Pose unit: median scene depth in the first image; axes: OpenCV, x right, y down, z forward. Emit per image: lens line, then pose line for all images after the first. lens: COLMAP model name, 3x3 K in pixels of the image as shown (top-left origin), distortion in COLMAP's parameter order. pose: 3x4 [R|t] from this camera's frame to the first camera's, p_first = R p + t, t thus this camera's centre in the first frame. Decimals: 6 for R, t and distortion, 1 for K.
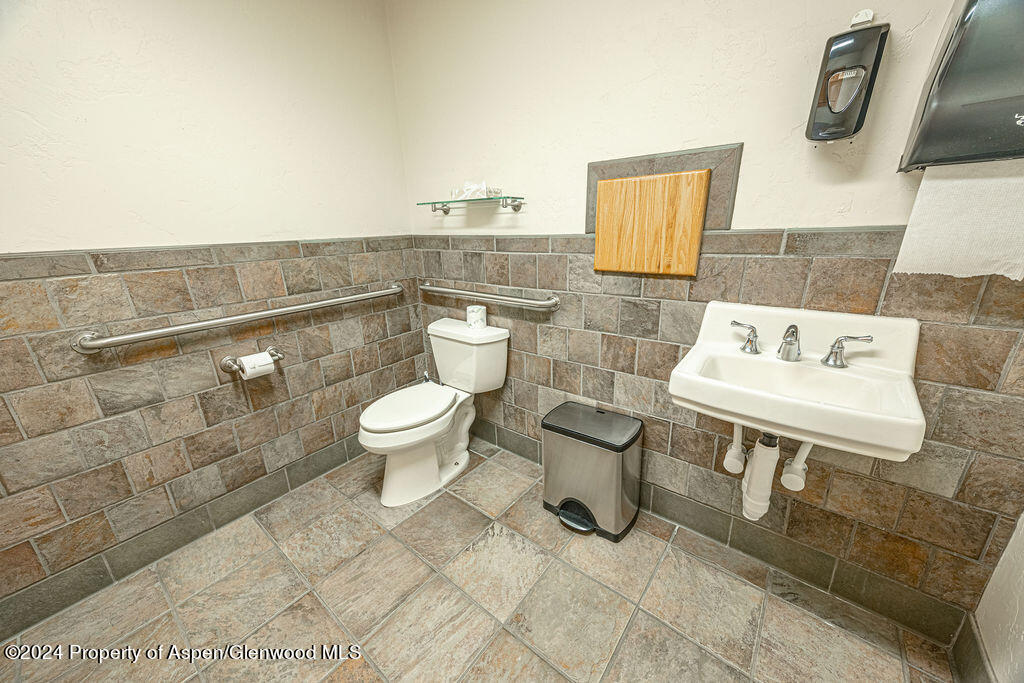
lens RADIAL K [[377.0, 0, 508.0], [0, 377.0, 342.9], [0, 0, 1]] dist [0.026247, -0.001222]
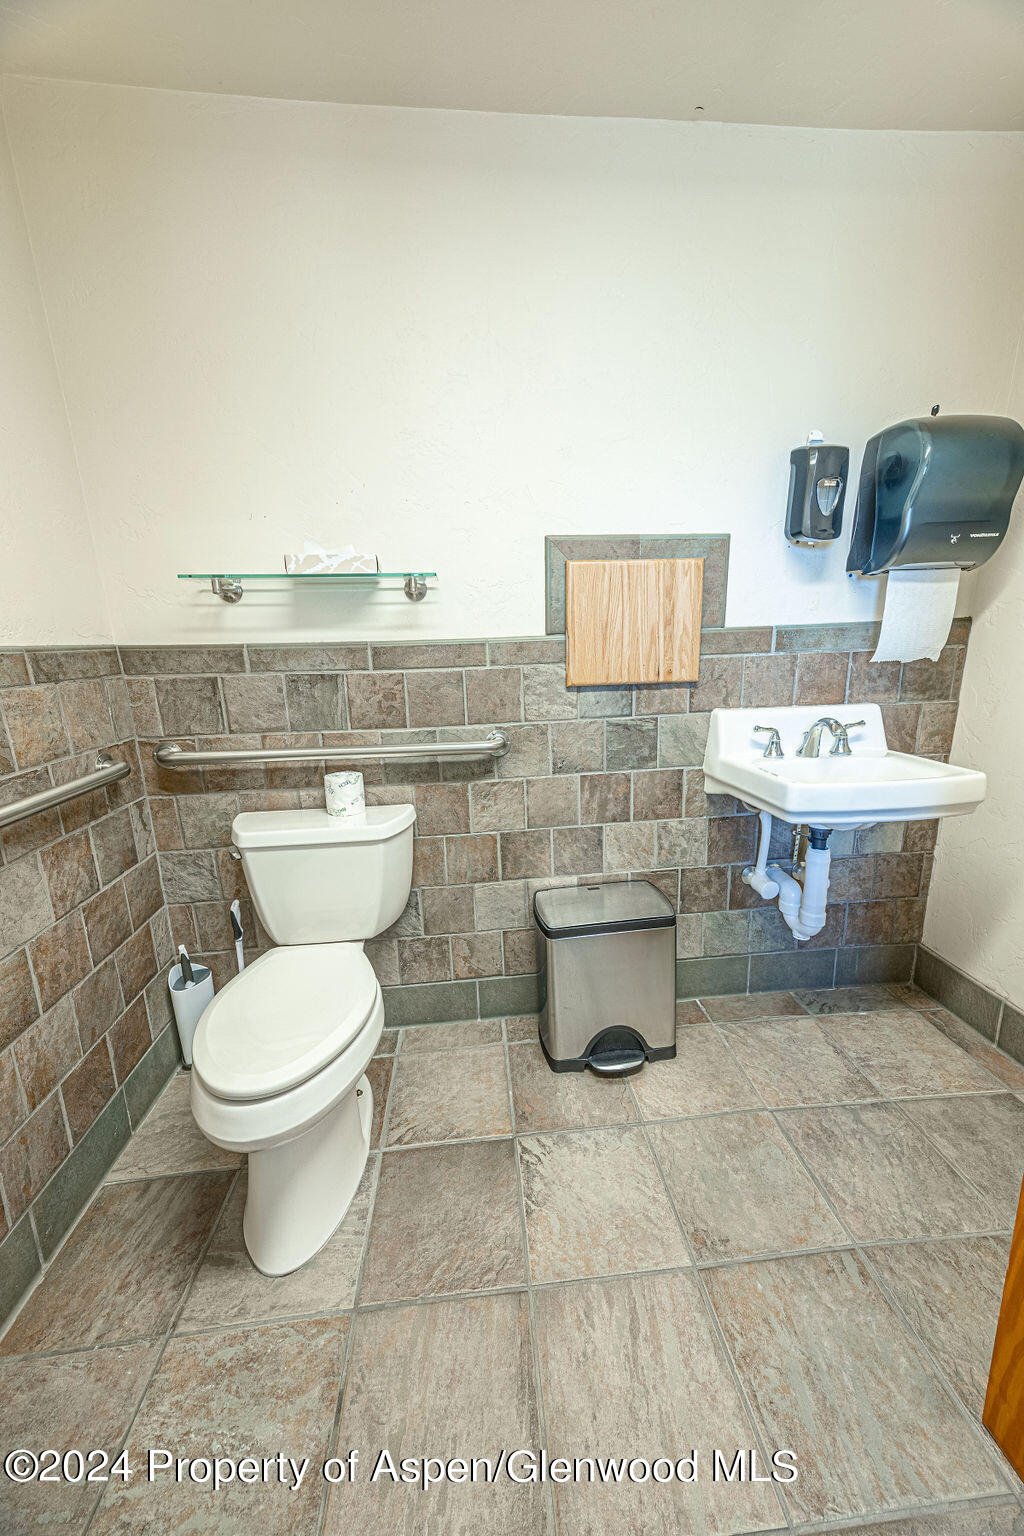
lens RADIAL K [[565.5, 0, 511.5], [0, 565.5, 768.3], [0, 0, 1]] dist [0.026247, -0.001222]
pose [[0.713988, -0.145267, 0.684922, -0.574076], [0.218686, 0.975568, -0.021054, -0.044940], [-0.665130, 0.164815, 0.728312, 0.330729]]
